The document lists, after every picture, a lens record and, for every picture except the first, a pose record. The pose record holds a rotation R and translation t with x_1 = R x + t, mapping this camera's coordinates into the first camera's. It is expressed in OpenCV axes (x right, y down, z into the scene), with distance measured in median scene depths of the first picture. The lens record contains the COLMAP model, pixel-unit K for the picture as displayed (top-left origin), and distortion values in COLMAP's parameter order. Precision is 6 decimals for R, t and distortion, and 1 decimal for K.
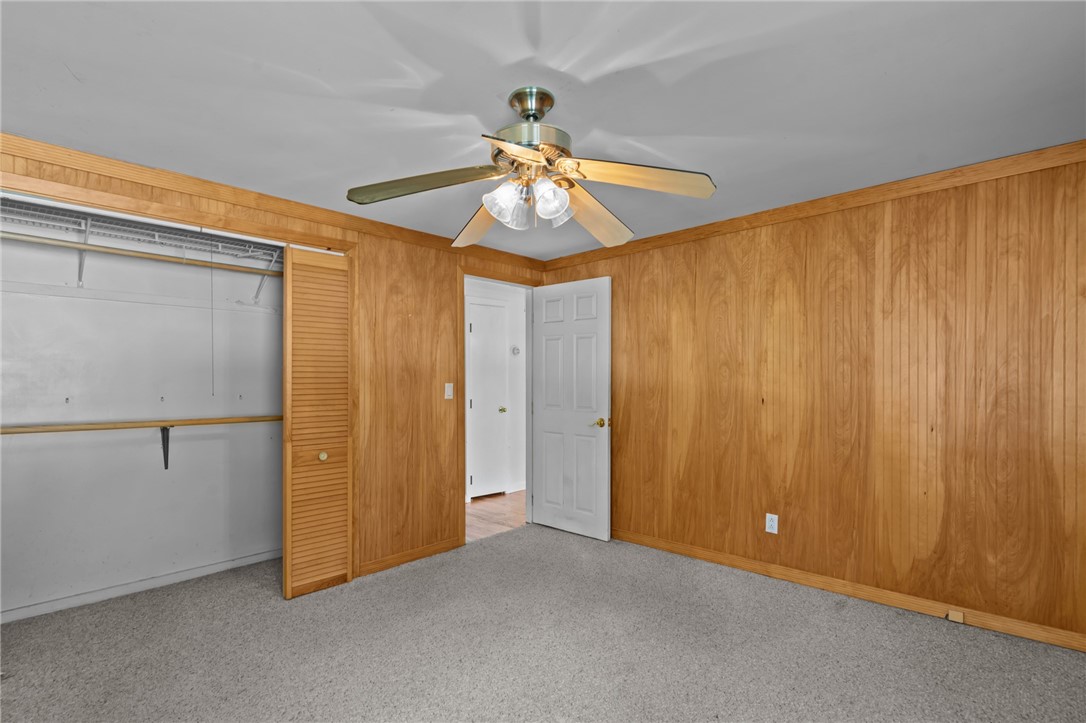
lens RADIAL K [[522.0, 0, 547.0], [0, 522.0, 378.5], [0, 0, 1]] dist [0.000823, -0.000003]
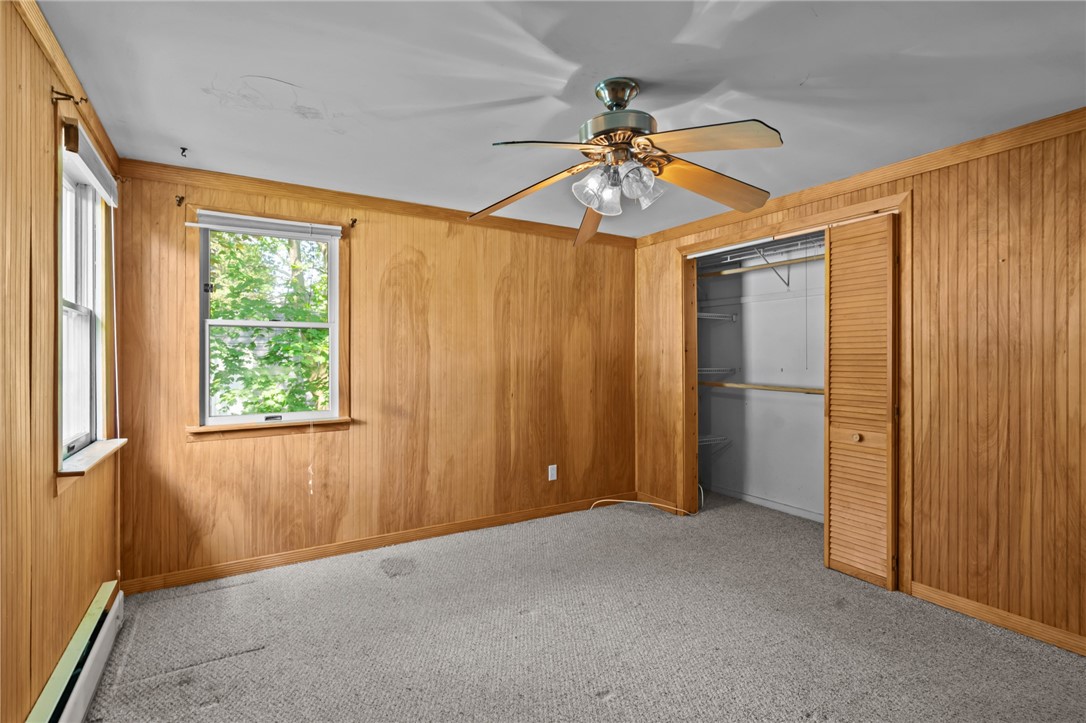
lens RADIAL K [[521.9, 0, 543.0], [0, 521.9, 361.5], [0, 0, 1]] dist [0.014611, -0.000044]
pose [[-0.274841, 0.014667, -0.961378, 0.644496], [0.006605, 0.999889, 0.013366, -0.005490], [0.961467, -0.002676, -0.274908, 0.721365]]
